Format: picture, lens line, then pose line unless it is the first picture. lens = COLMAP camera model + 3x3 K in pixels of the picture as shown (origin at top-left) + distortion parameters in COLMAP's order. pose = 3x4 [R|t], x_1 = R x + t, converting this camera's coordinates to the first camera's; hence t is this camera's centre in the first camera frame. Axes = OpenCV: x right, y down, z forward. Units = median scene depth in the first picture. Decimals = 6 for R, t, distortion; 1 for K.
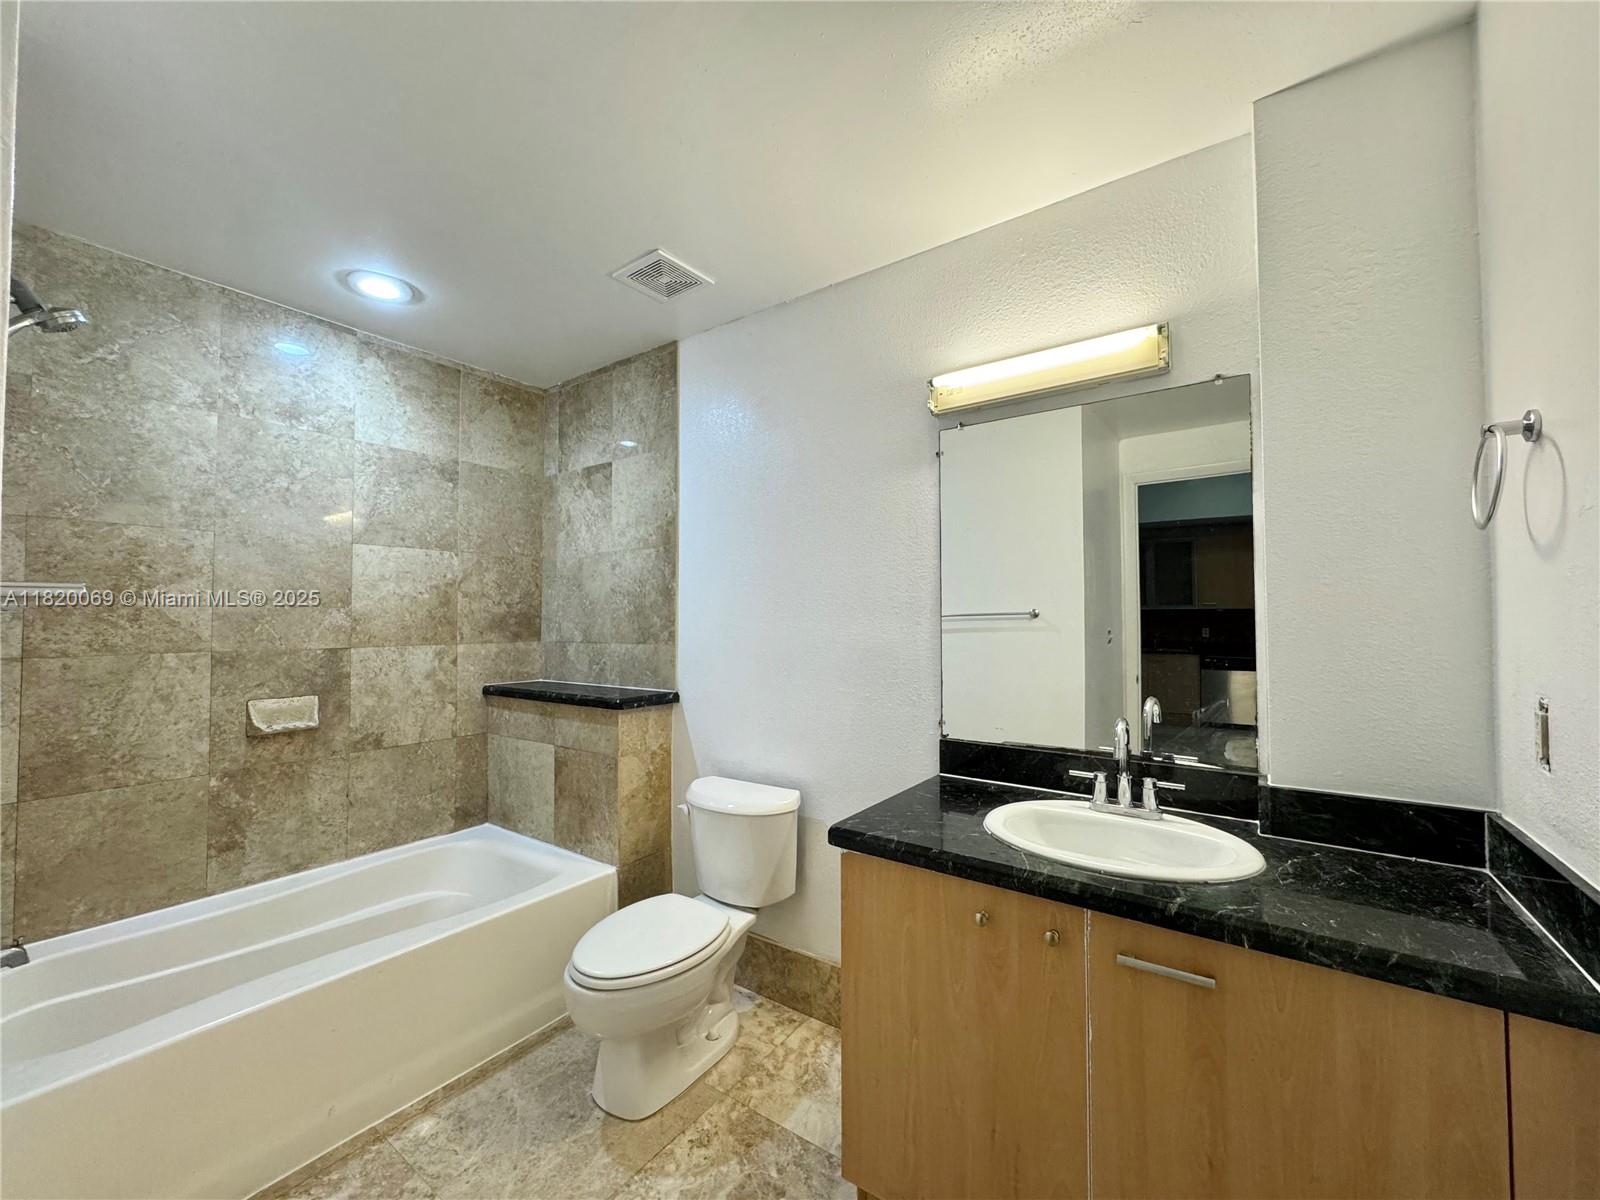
lens RADIAL K [[638.7, 0, 798.5], [0, 638.7, 599.7], [0, 0, 1]] dist [-0.002608, 0.000015]
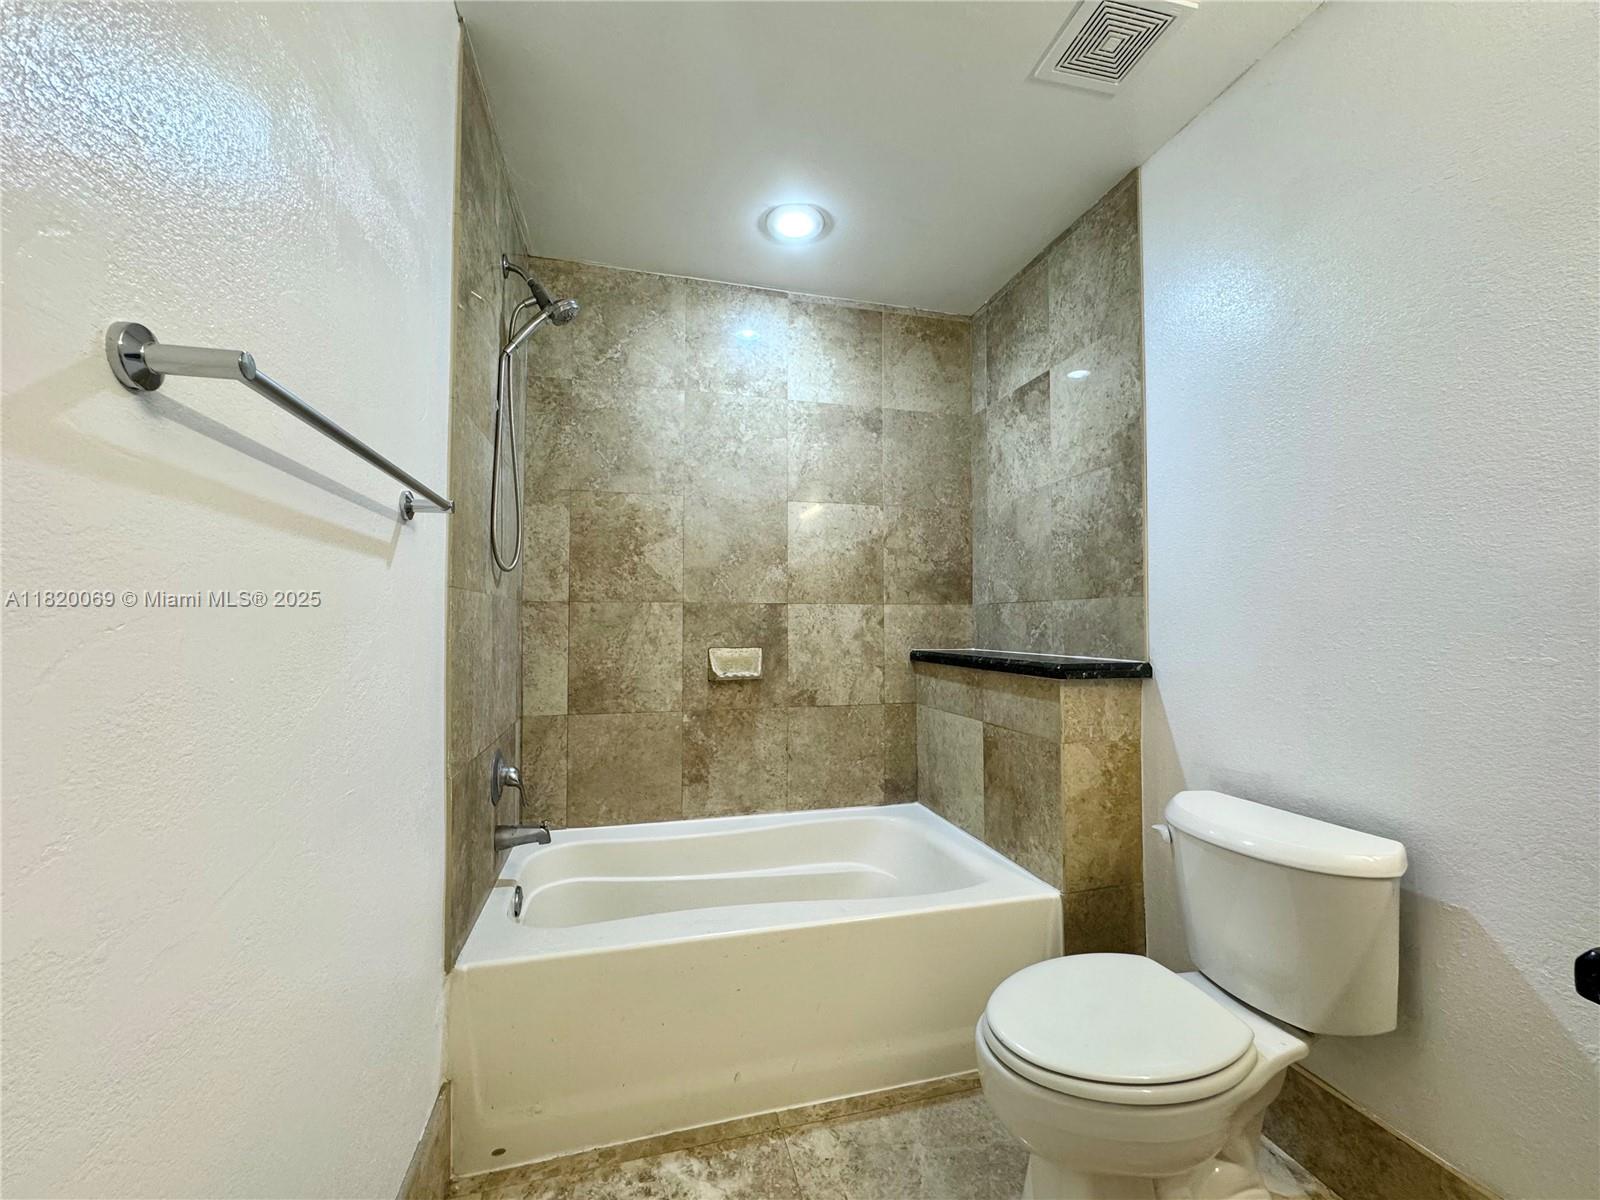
lens RADIAL K [[638.7, 0, 798.5], [0, 638.7, 599.7], [0, 0, 1]] dist [-0.002608, 0.000015]
pose [[0.769961, -0.018374, -0.637826, -0.040739], [0.016973, 0.999821, -0.008314, 0.079988], [0.637865, -0.004425, 0.770136, 0.233459]]
